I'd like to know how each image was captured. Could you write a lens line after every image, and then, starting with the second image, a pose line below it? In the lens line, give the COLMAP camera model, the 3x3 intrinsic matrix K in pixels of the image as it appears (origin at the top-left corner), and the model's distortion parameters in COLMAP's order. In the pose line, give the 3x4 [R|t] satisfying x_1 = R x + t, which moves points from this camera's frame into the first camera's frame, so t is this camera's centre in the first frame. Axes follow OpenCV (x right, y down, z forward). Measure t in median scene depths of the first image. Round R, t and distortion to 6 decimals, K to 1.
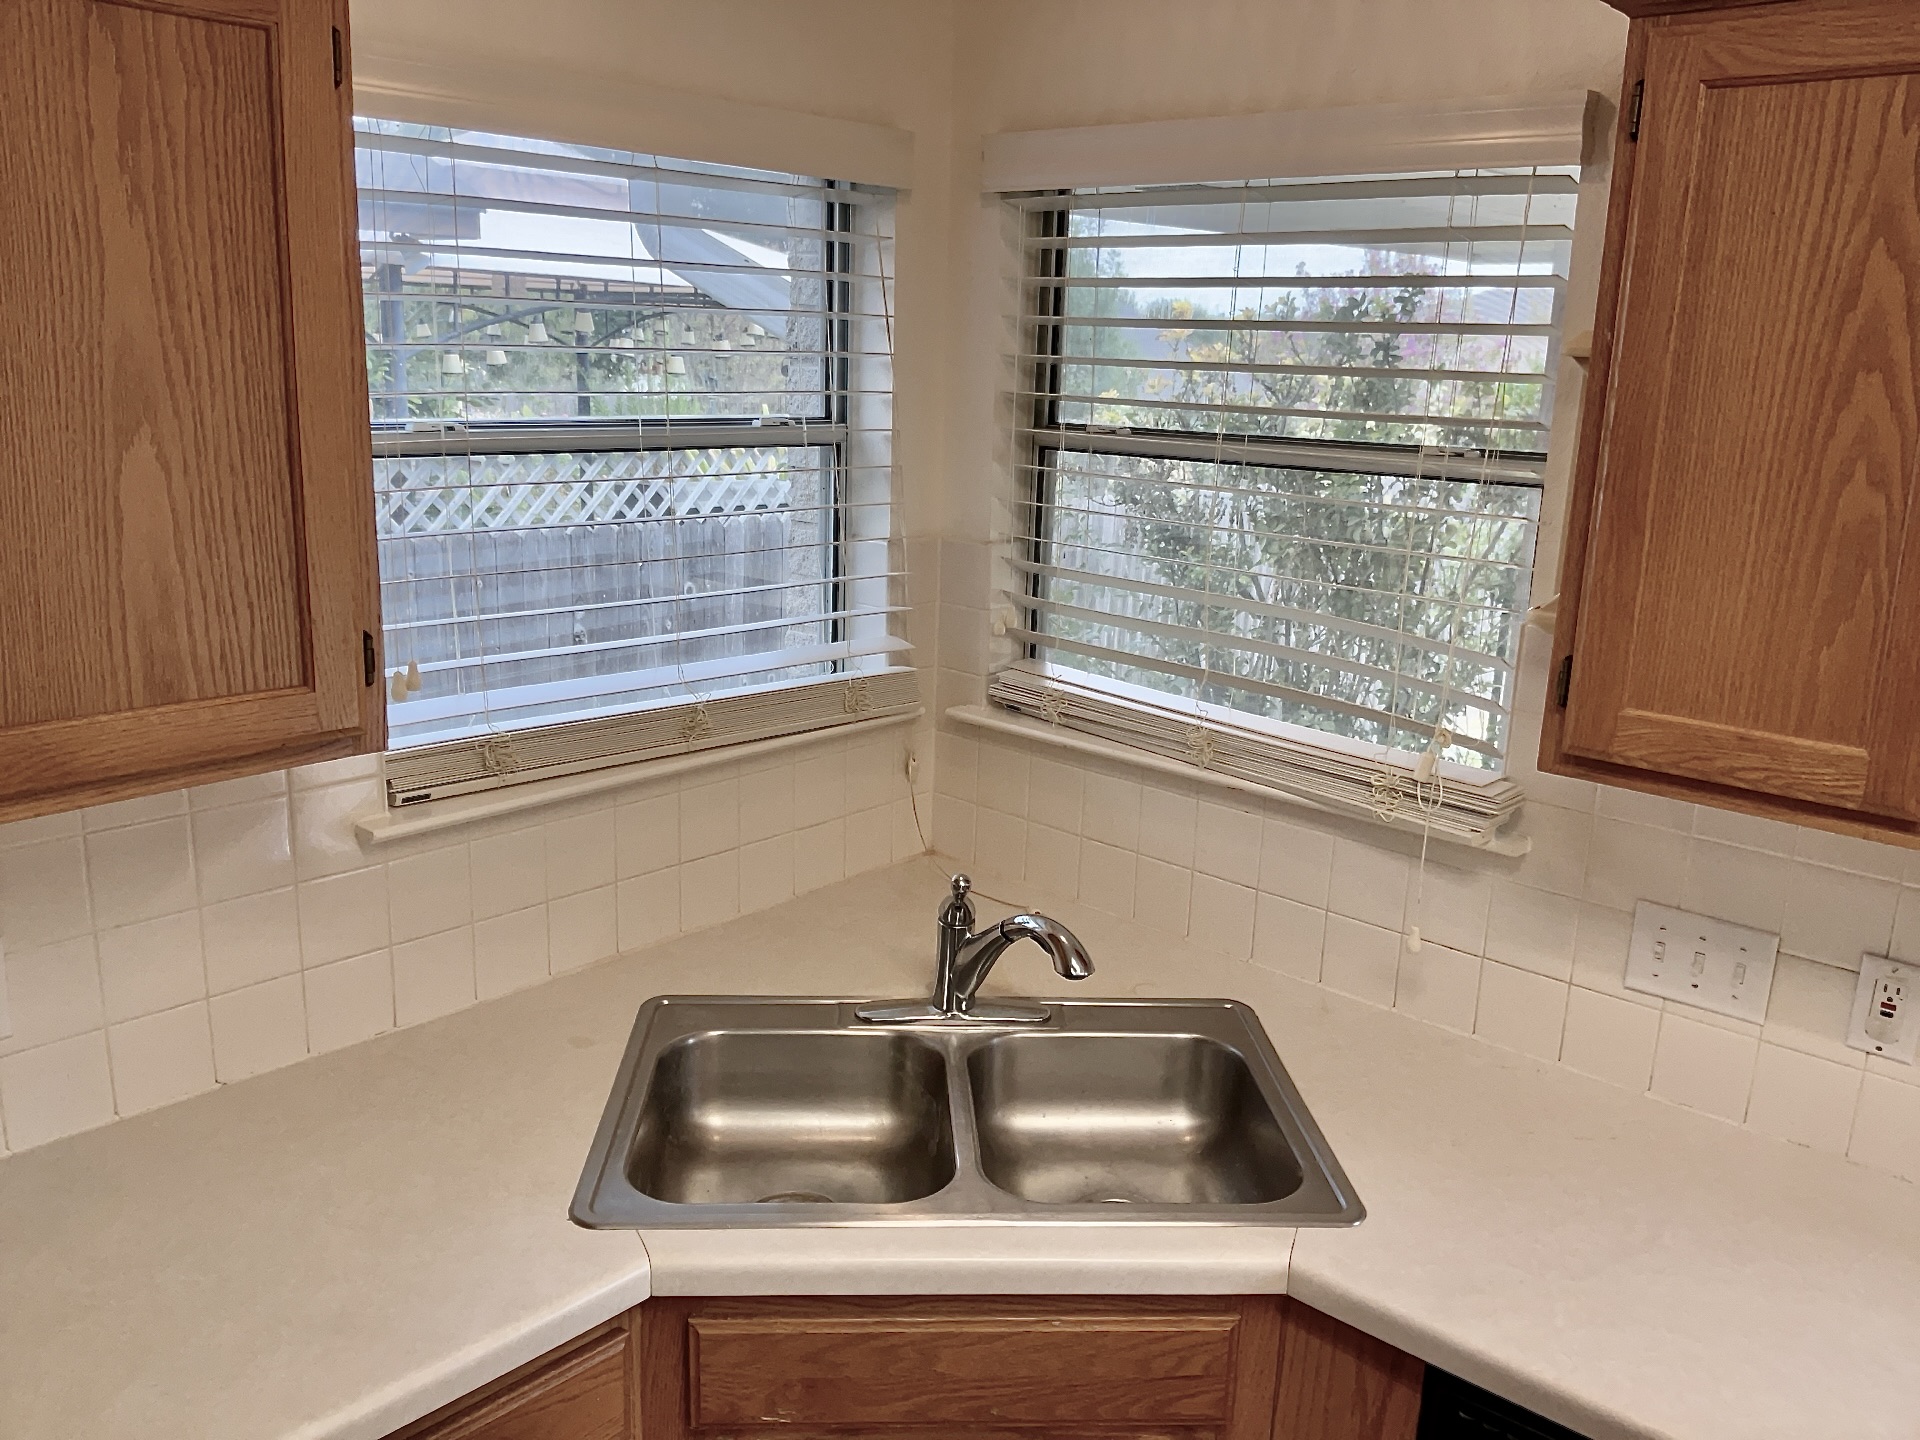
lens RADIAL K [[1531.0, 0, 960.0], [0, 1531.0, 720.0], [0, 0, 1]] dist [0.125538, -0.234551]
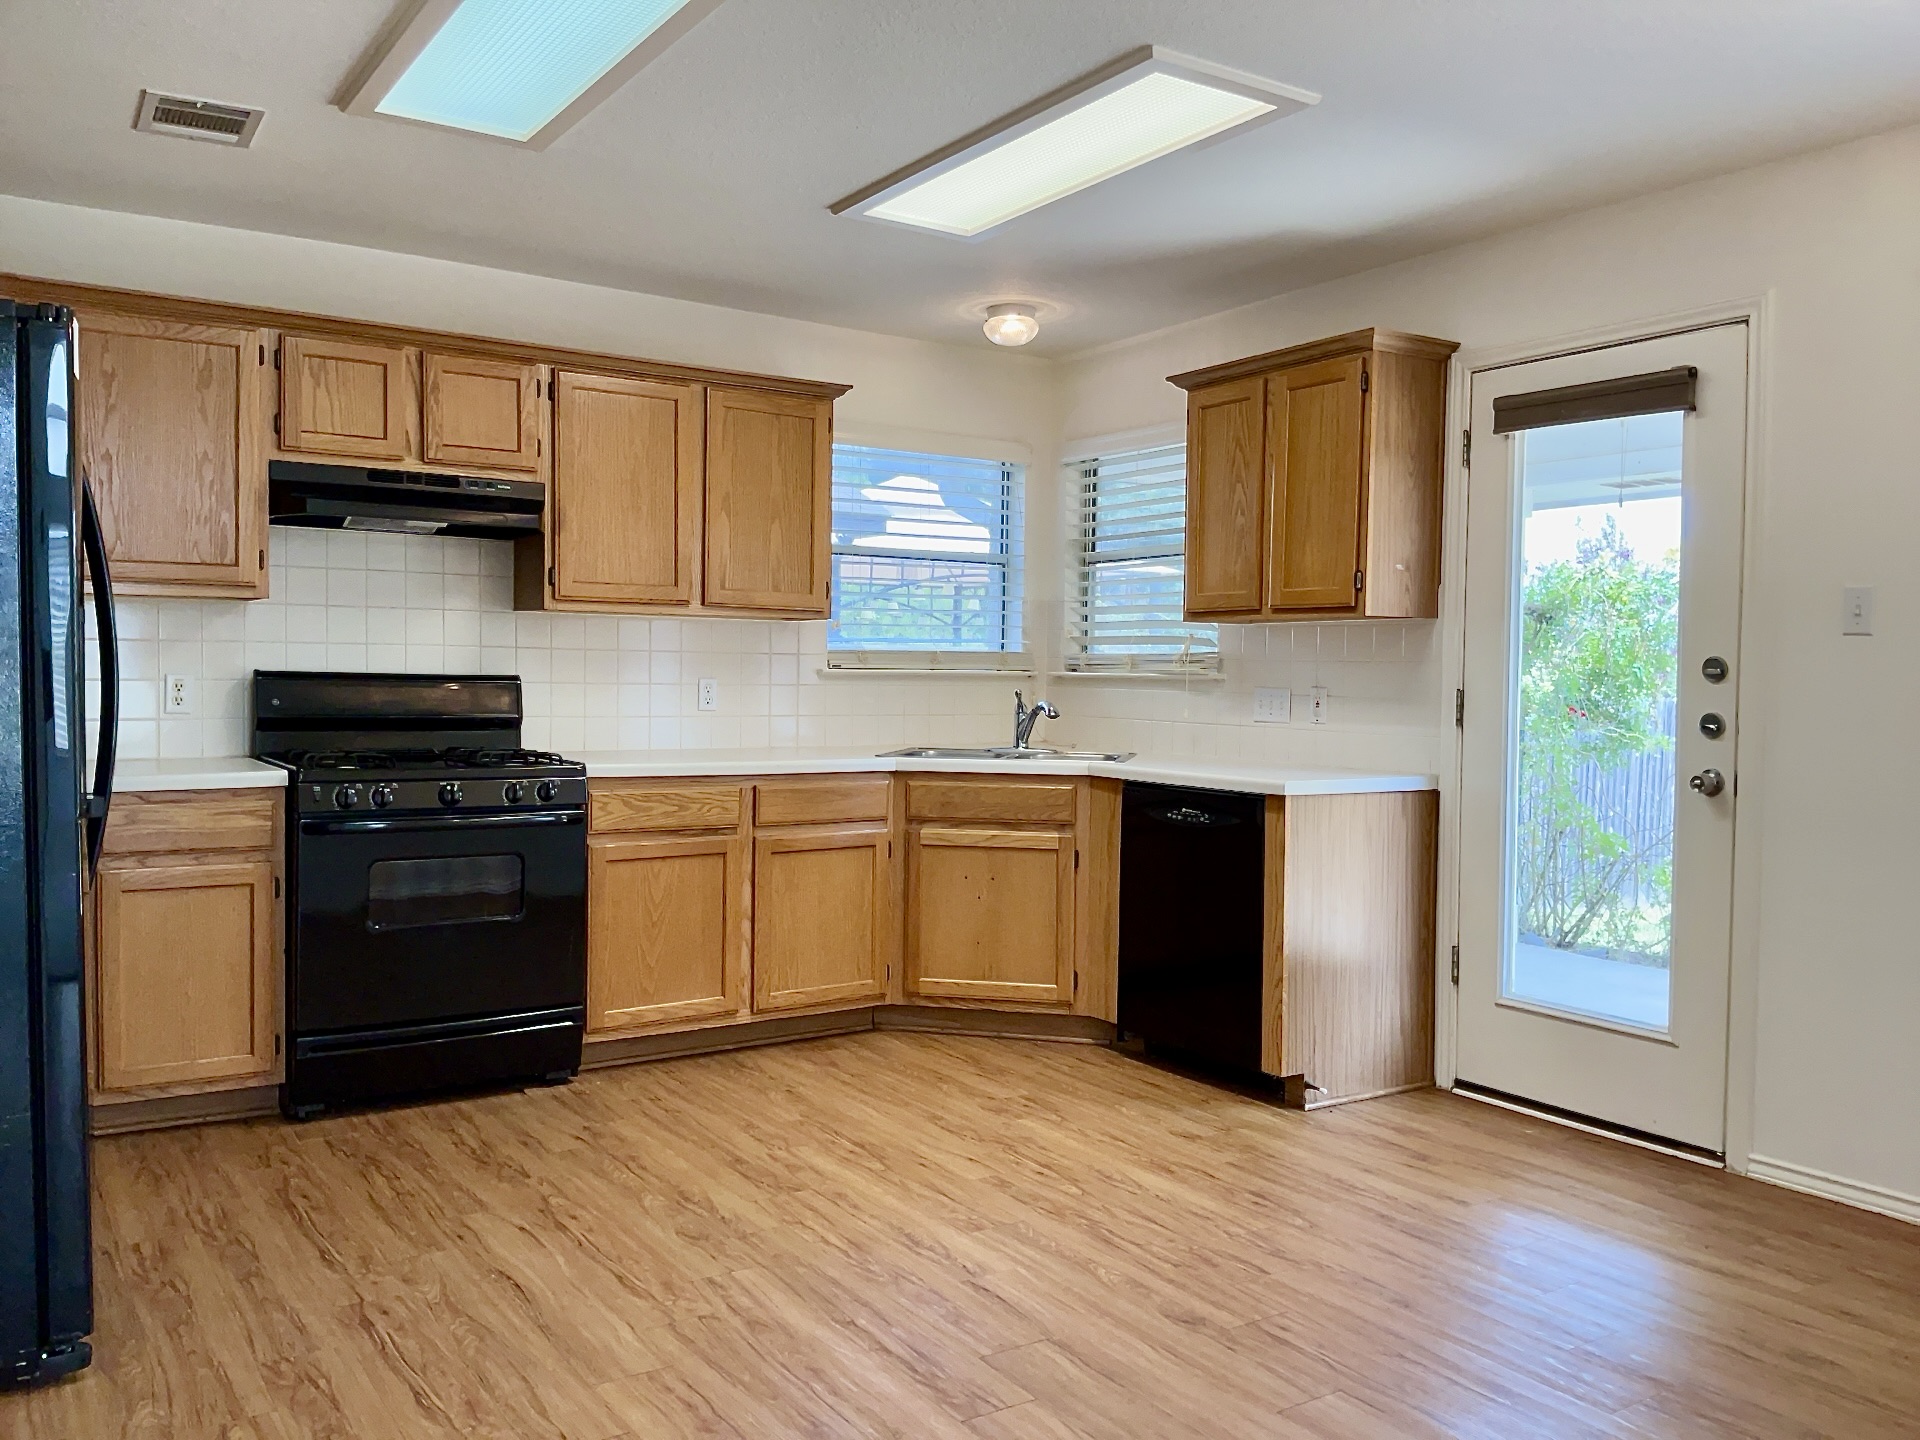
lens RADIAL K [[1531.0, 0, 960.0], [0, 1531.0, 720.0], [0, 0, 1]] dist [0.125538, -0.234551]
pose [[0.965471, -0.010498, -0.260297, 0.687429], [-0.044524, 0.977836, -0.204583, 0.810789], [0.256676, 0.209109, 0.943605, -1.815573]]
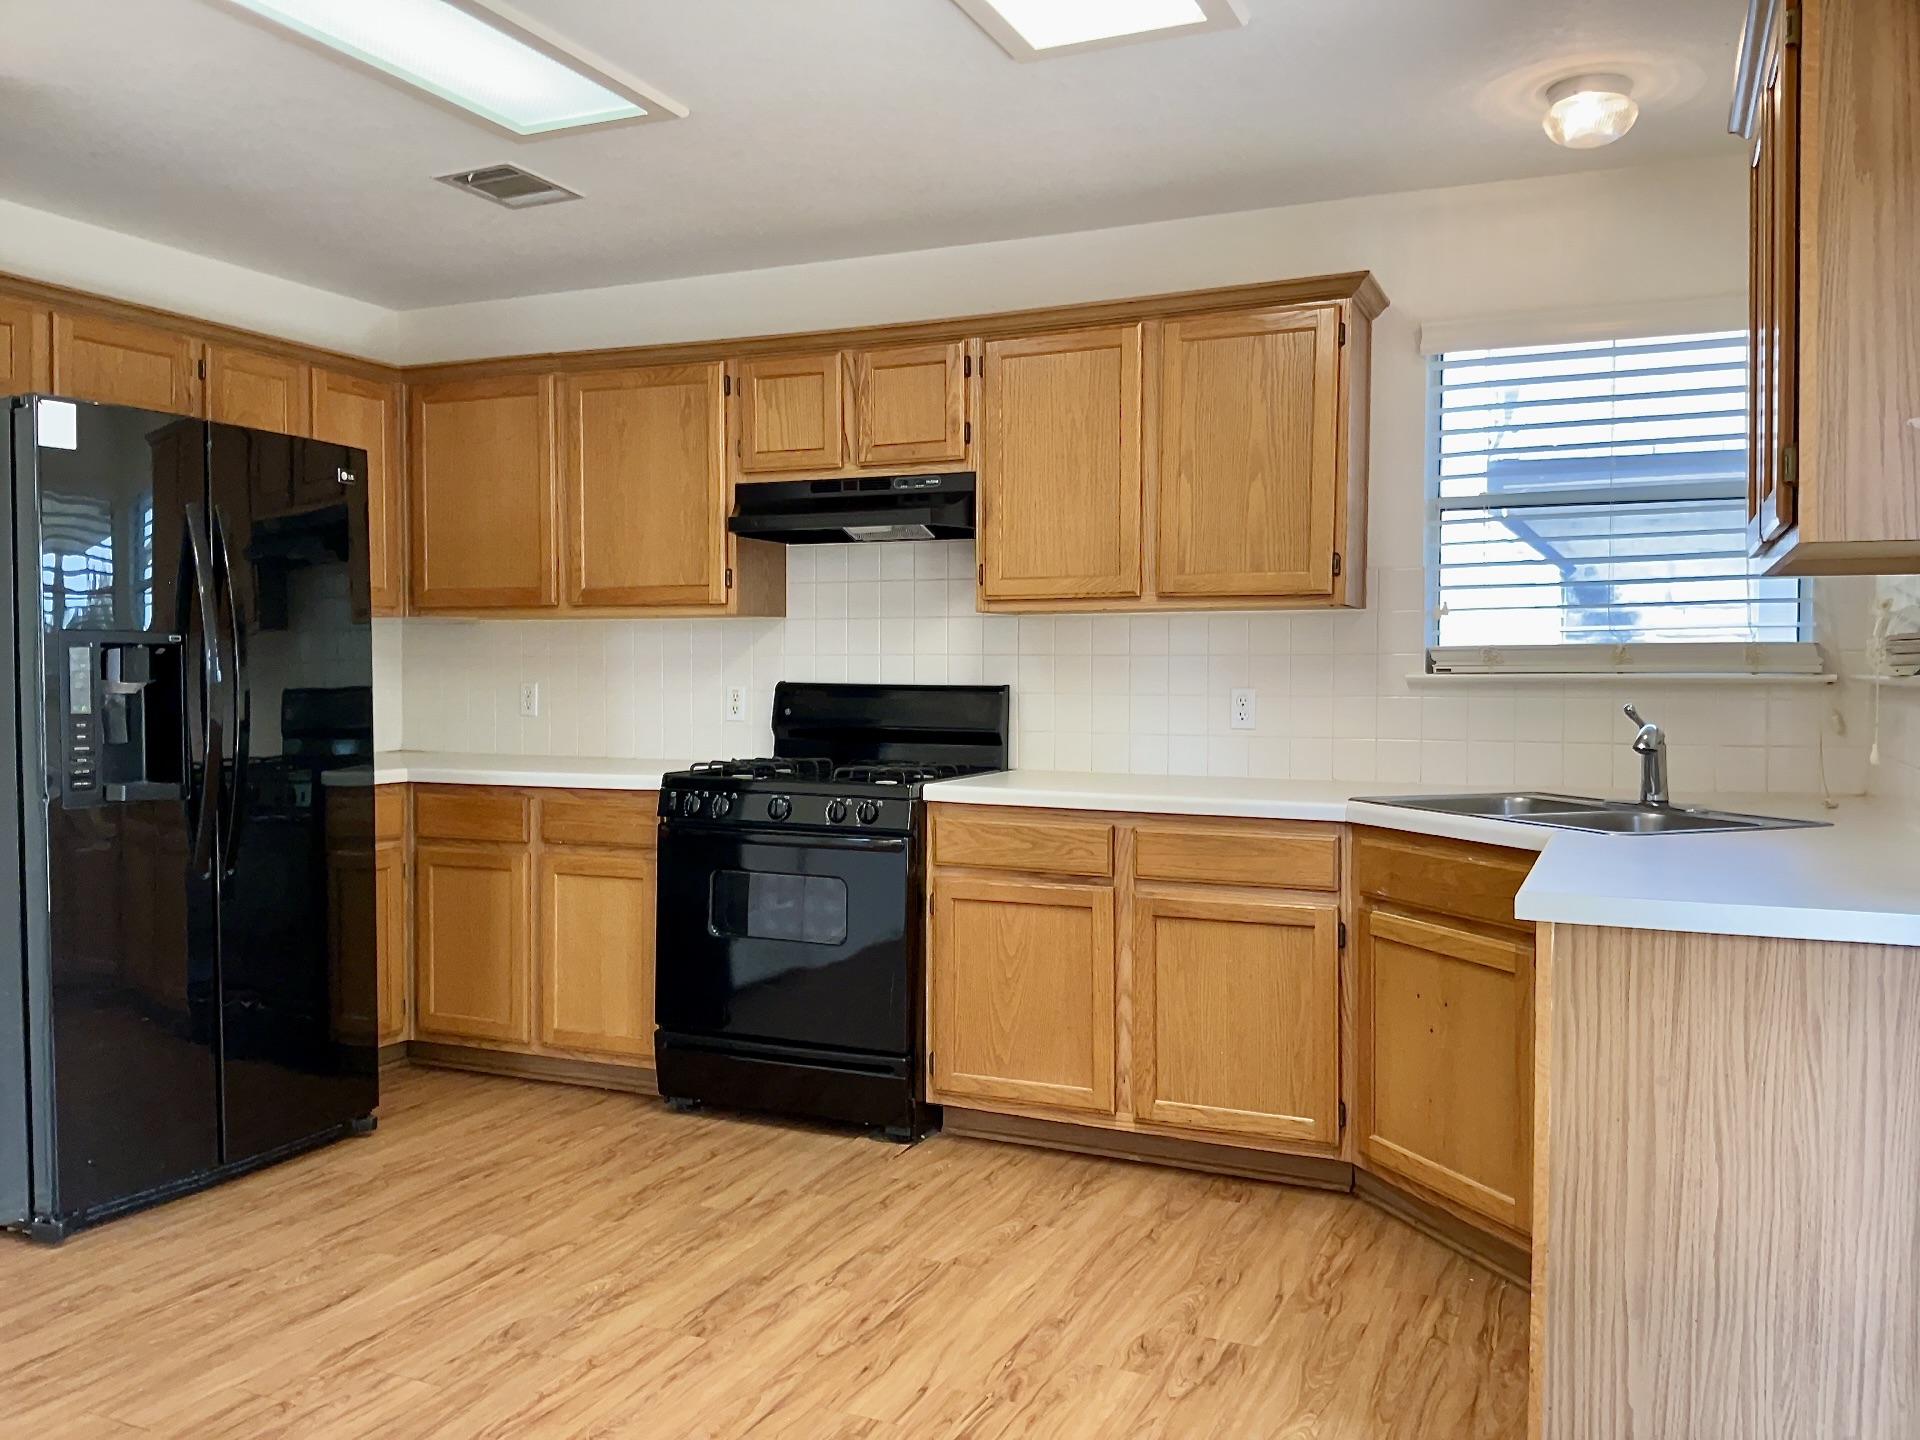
lens RADIAL K [[1531.0, 0, 960.0], [0, 1531.0, 720.0], [0, 0, 1]] dist [0.125538, -0.234551]
pose [[0.294400, -0.000227, -0.955682, 1.568014], [-0.218600, 0.973472, -0.067572, 0.437726], [0.930346, 0.228805, 0.286540, -0.182340]]
